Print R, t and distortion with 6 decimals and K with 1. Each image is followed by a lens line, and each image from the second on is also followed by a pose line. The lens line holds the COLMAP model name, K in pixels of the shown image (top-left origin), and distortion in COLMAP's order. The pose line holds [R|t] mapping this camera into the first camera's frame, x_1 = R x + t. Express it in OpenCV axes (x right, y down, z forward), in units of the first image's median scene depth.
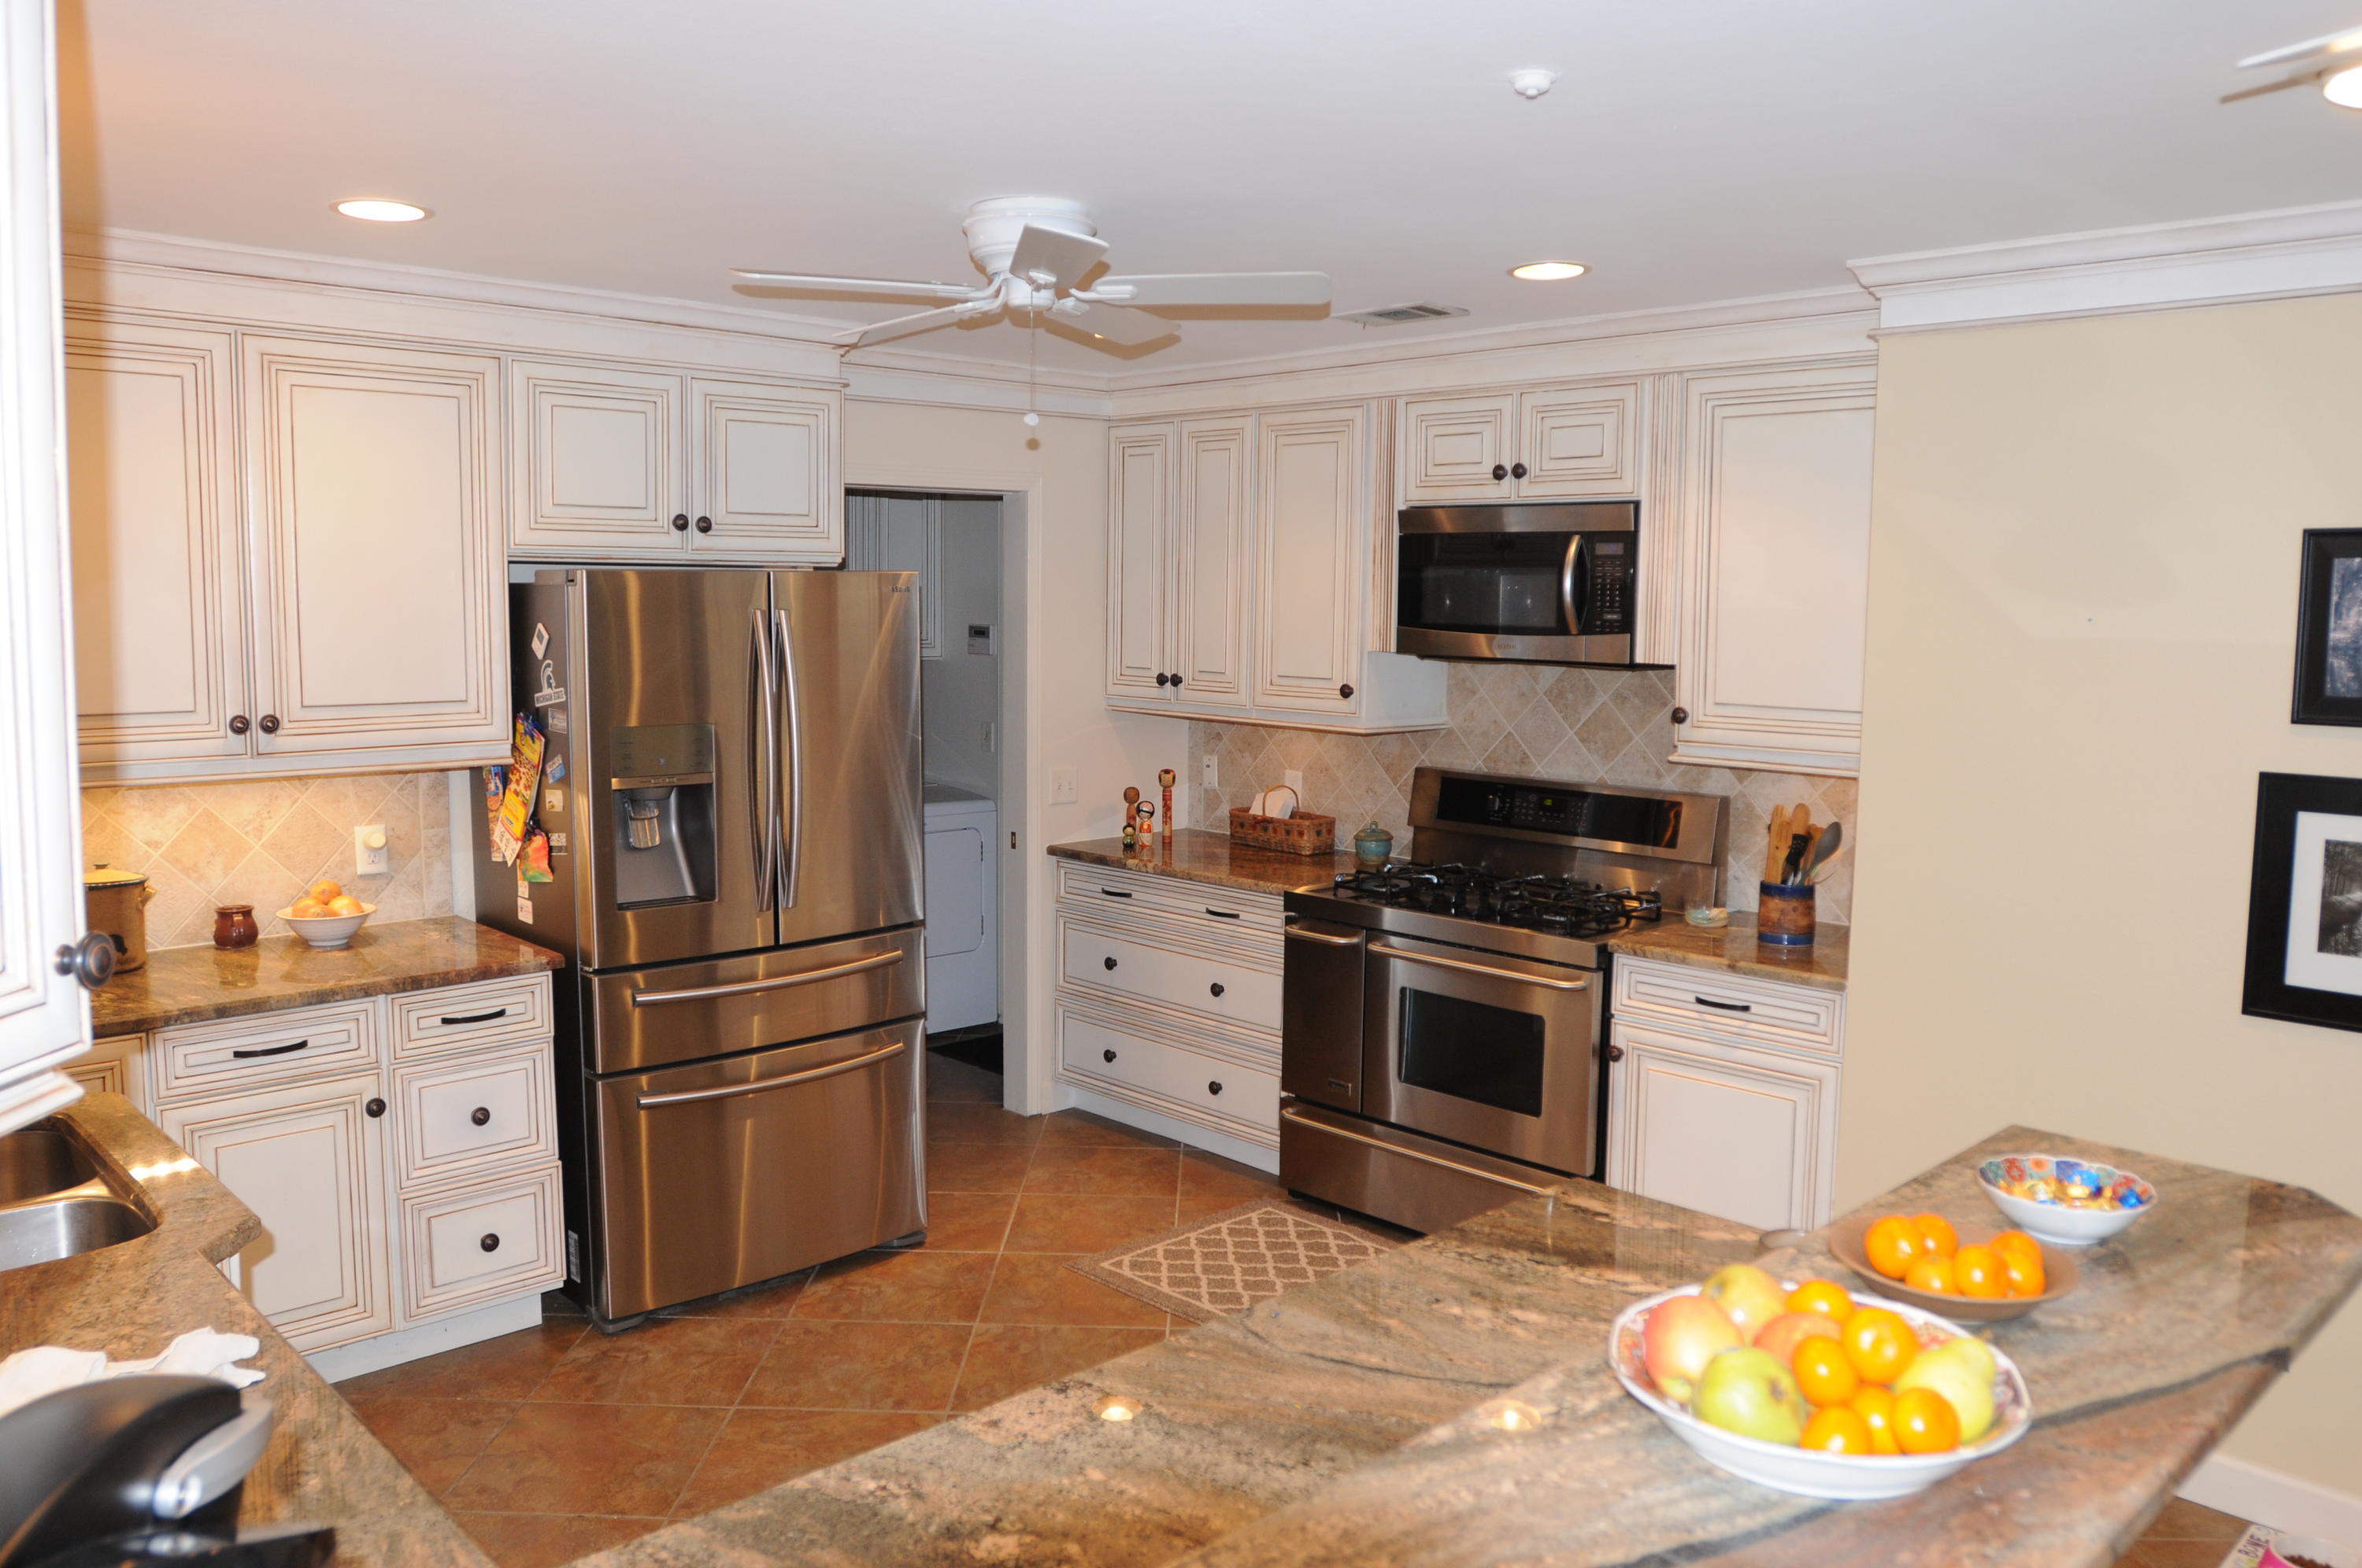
lens RADIAL K [[1740.5, 0, 1183.0], [0, 1740.5, 773.1], [0, 0, 1]] dist [-0.081109, 0.045531]
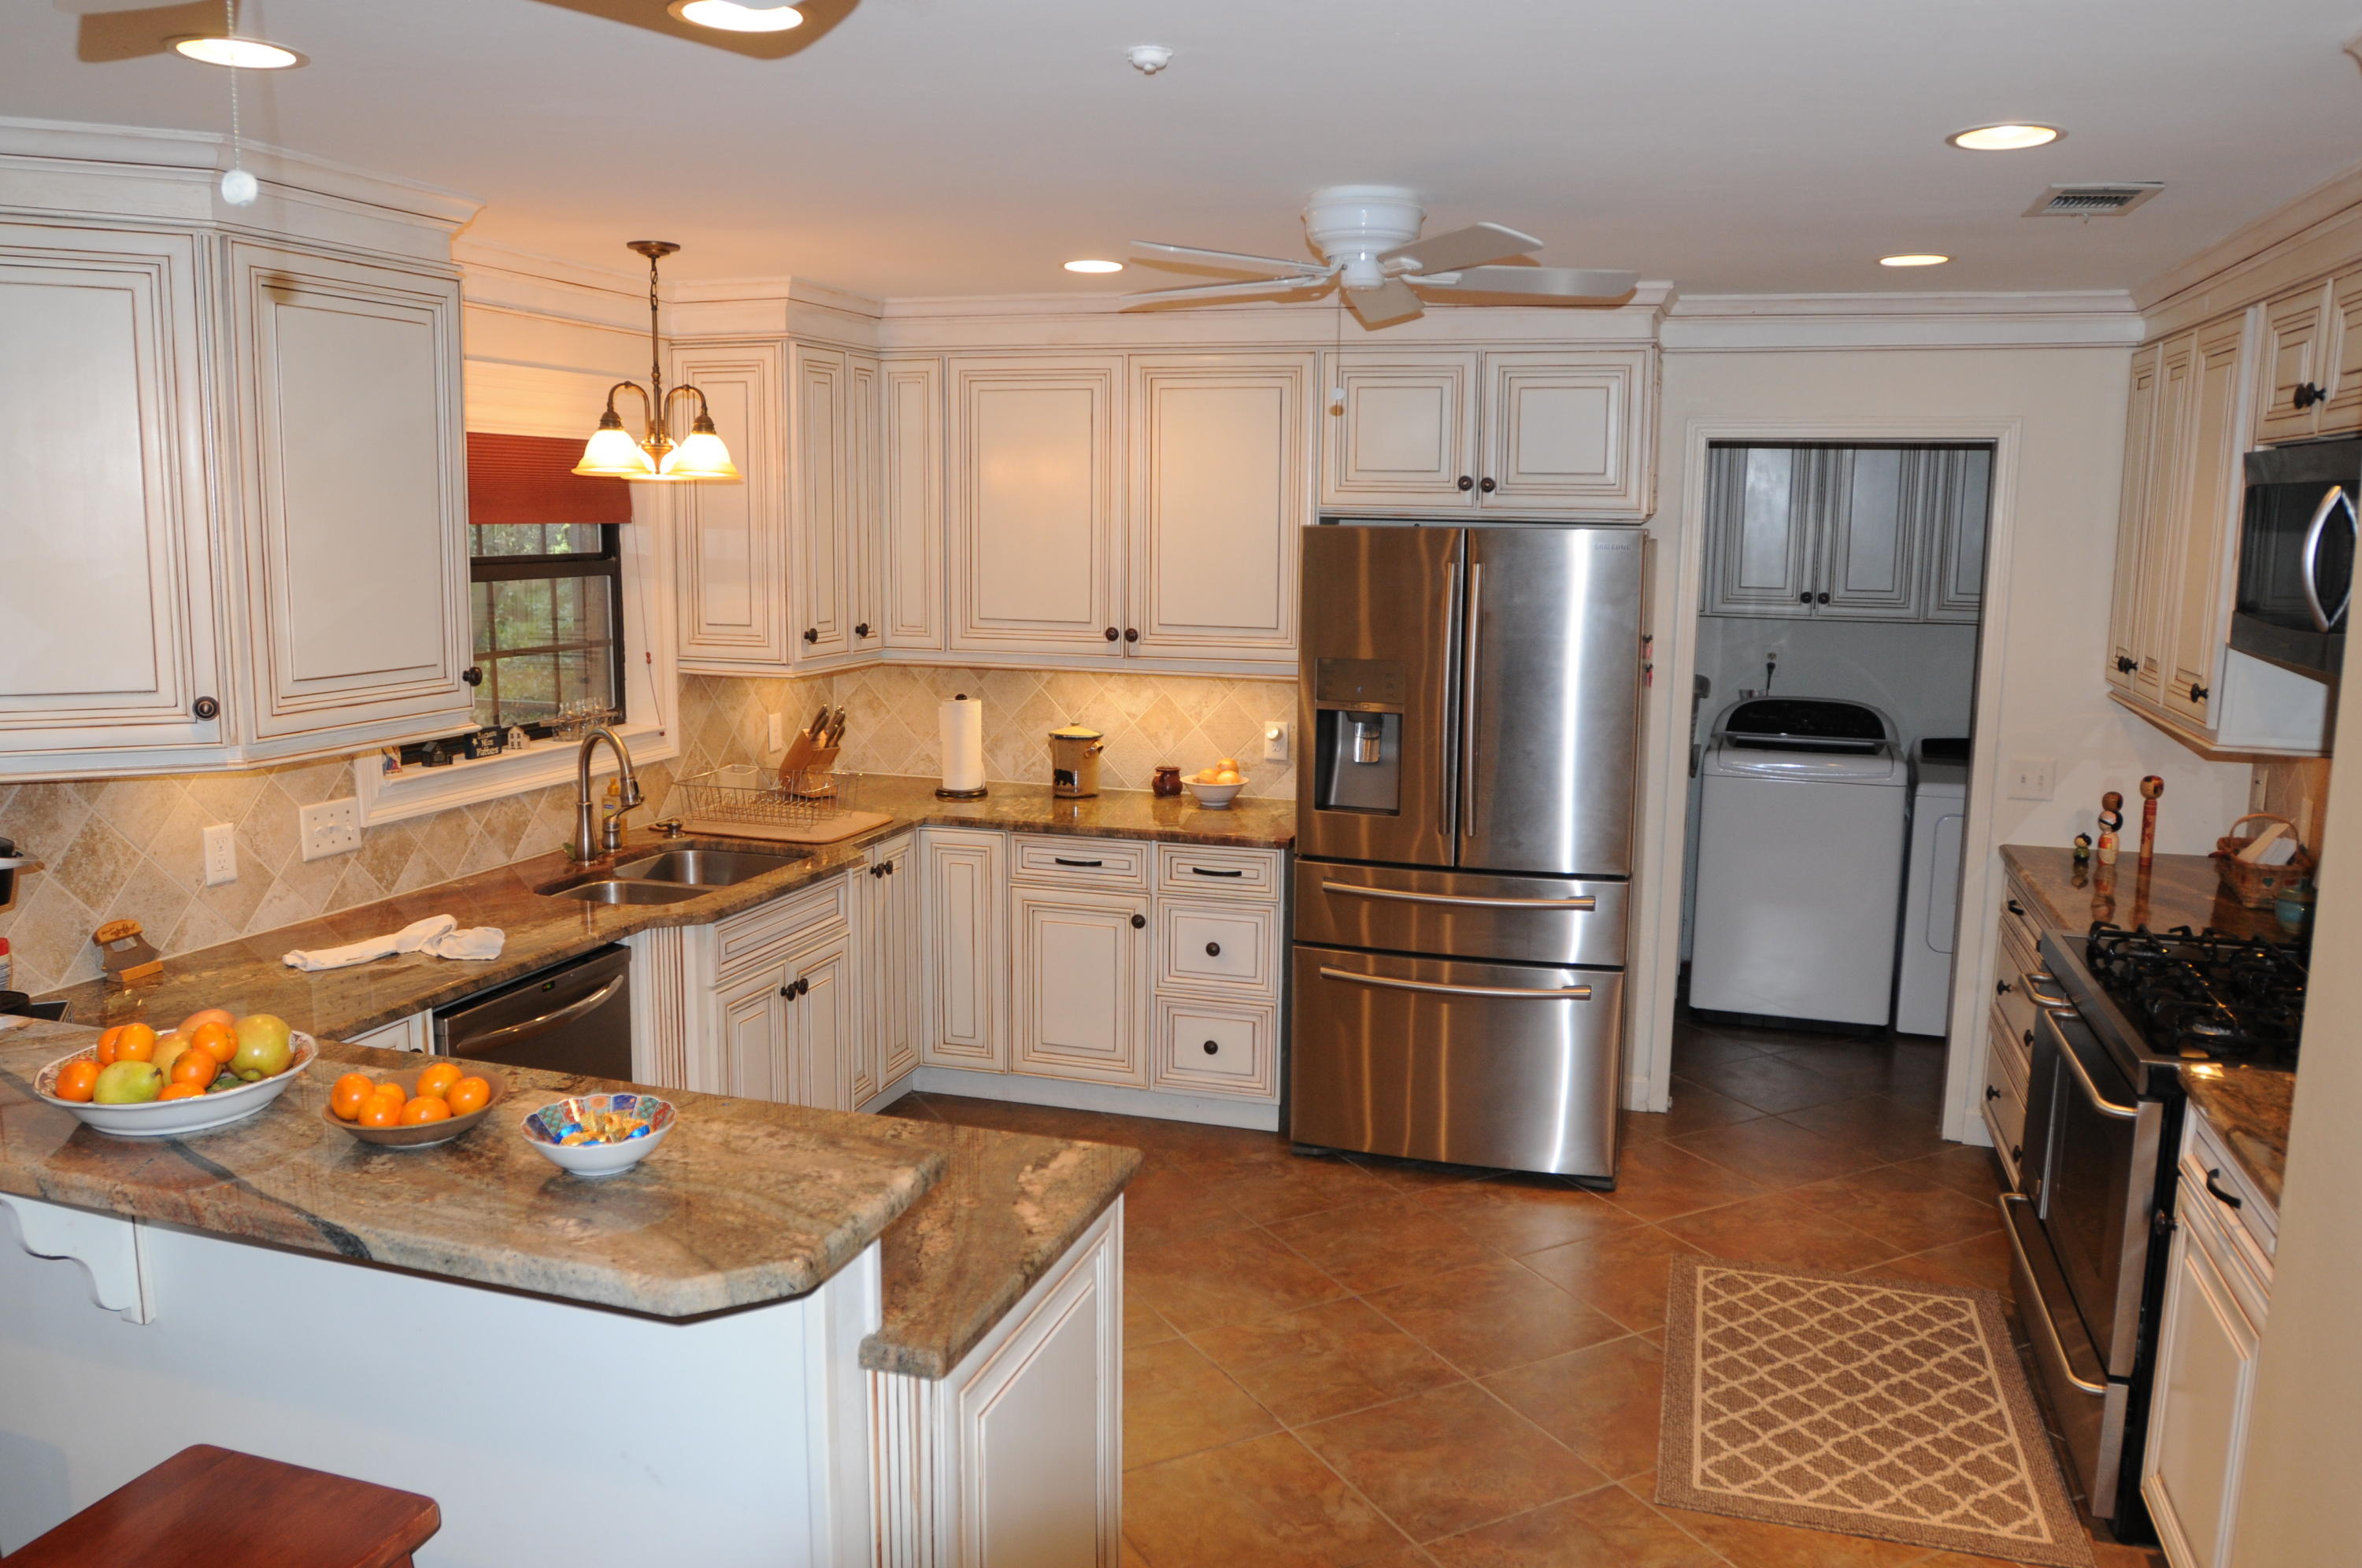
lens RADIAL K [[1740.5, 0, 1183.0], [0, 1740.5, 773.1], [0, 0, 1]] dist [-0.081109, 0.045531]
pose [[0.484271, 0.129023, -0.865352, 0.656862], [-0.096324, 0.990917, 0.093840, -0.049309], [0.869599, 0.037911, 0.492300, 0.310295]]
